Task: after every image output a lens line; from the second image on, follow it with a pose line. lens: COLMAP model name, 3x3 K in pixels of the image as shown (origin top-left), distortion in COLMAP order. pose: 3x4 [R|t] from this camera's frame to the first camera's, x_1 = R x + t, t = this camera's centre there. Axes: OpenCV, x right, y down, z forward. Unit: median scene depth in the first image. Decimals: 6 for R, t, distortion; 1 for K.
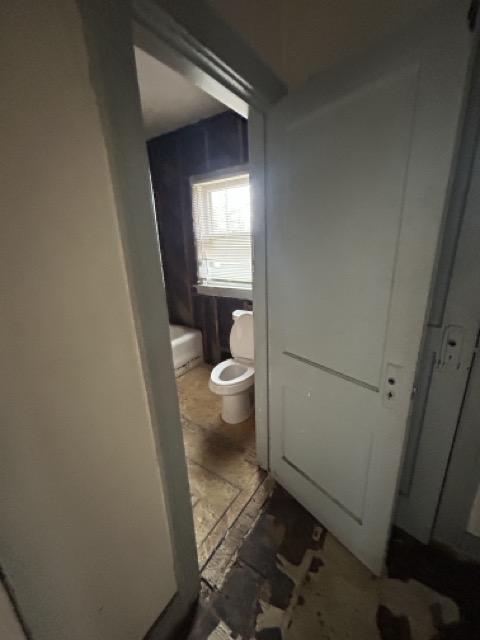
lens RADIAL K [[259.0, 0, 242.7], [0, 259.0, 319.6], [0, 0, 1]] dist [-0.000797, 0.000271]
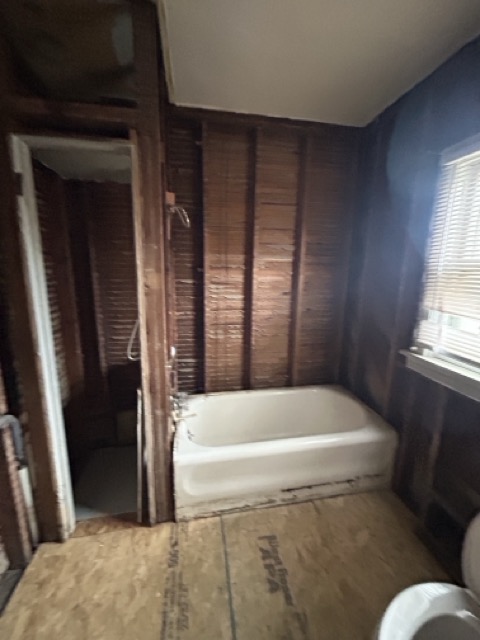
lens RADIAL K [[259.0, 0, 240.2], [0, 259.0, 318.6], [0, 0, 1]] dist [-0.000797, 0.000271]
pose [[0.700160, 0.181317, -0.690580, -0.064915], [-0.237029, 0.971391, 0.014729, -0.129885], [0.673494, 0.153375, 0.723106, 0.375167]]
